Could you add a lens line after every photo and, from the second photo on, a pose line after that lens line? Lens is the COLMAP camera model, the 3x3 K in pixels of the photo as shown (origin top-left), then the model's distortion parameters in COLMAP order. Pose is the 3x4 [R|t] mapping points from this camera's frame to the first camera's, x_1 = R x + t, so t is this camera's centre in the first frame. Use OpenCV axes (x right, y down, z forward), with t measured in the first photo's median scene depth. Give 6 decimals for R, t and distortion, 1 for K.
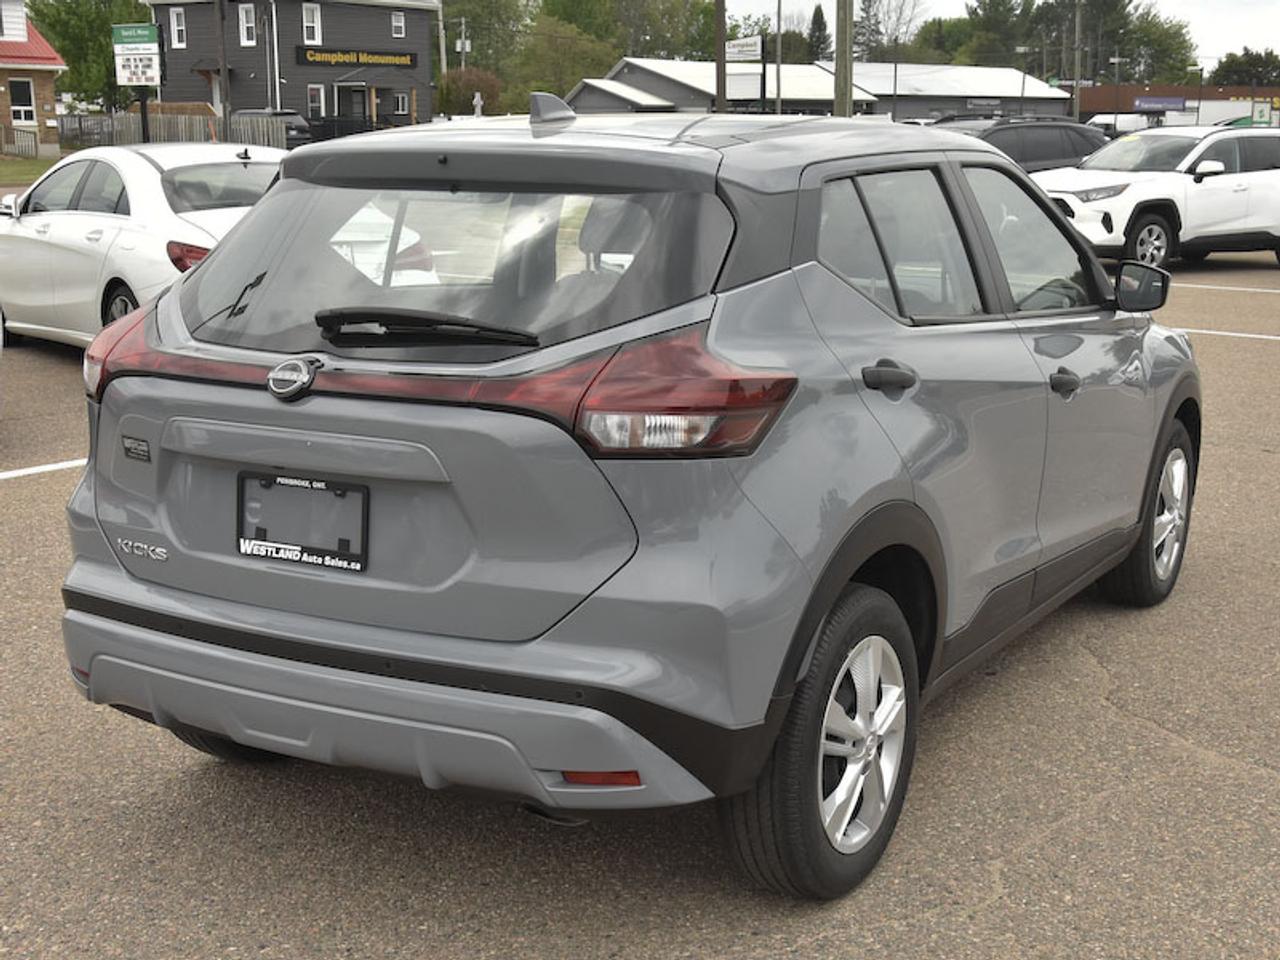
lens RADIAL K [[1338.5, 0, 638.8], [0, 1338.5, 486.2], [0, 0, 1]] dist [-0.019763, 0.000000]
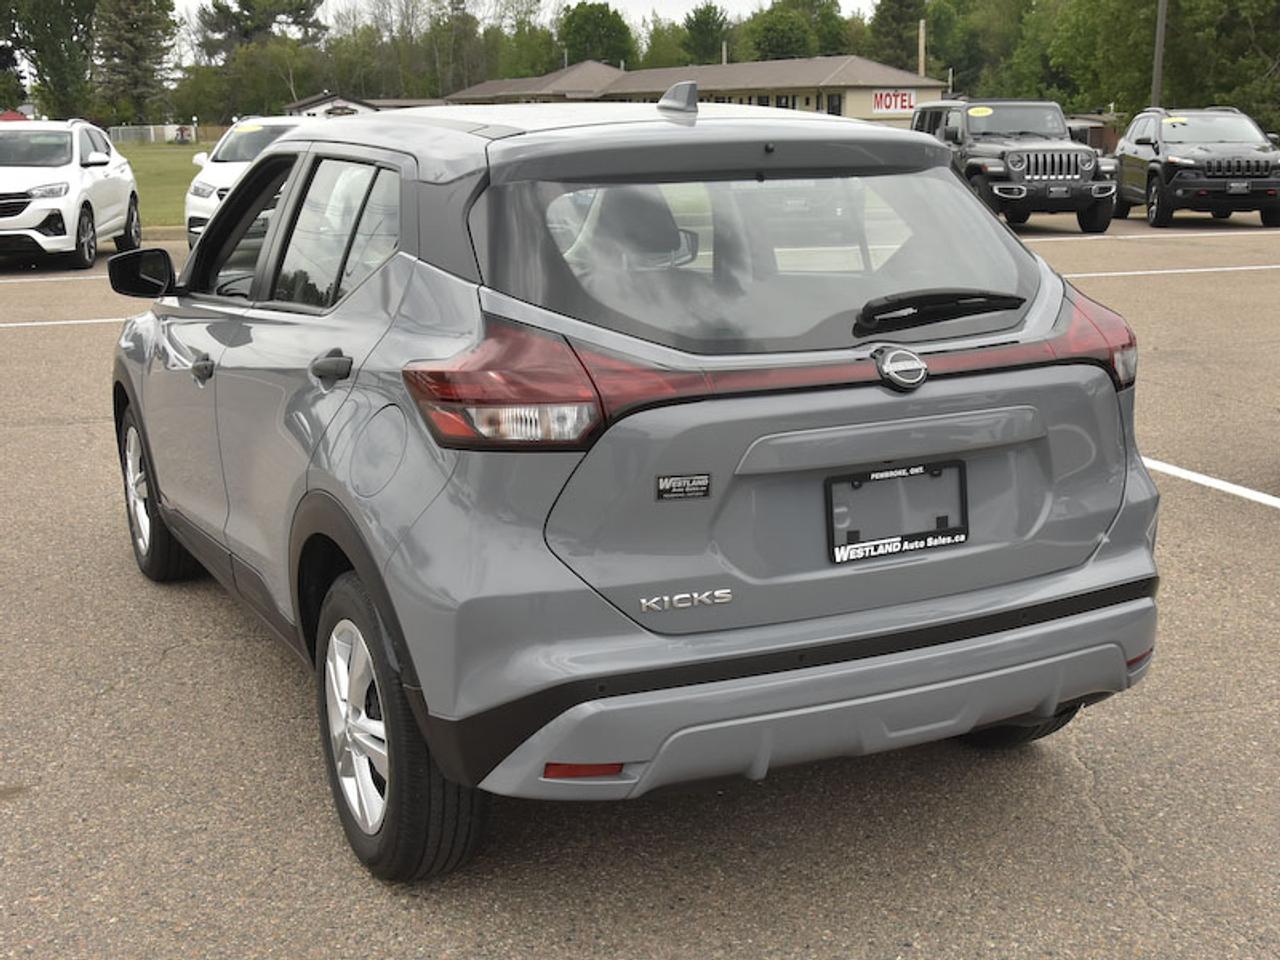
lens RADIAL K [[1338.5, 0, 639.4], [0, 1338.5, 473.7], [0, 0, 1]] dist [-0.019763, 0.000000]
pose [[0.674461, -0.198816, 0.711038, -1.080802], [0.196164, 0.976702, 0.087027, -0.125476], [-0.711774, 0.080784, 0.697747, 0.435319]]
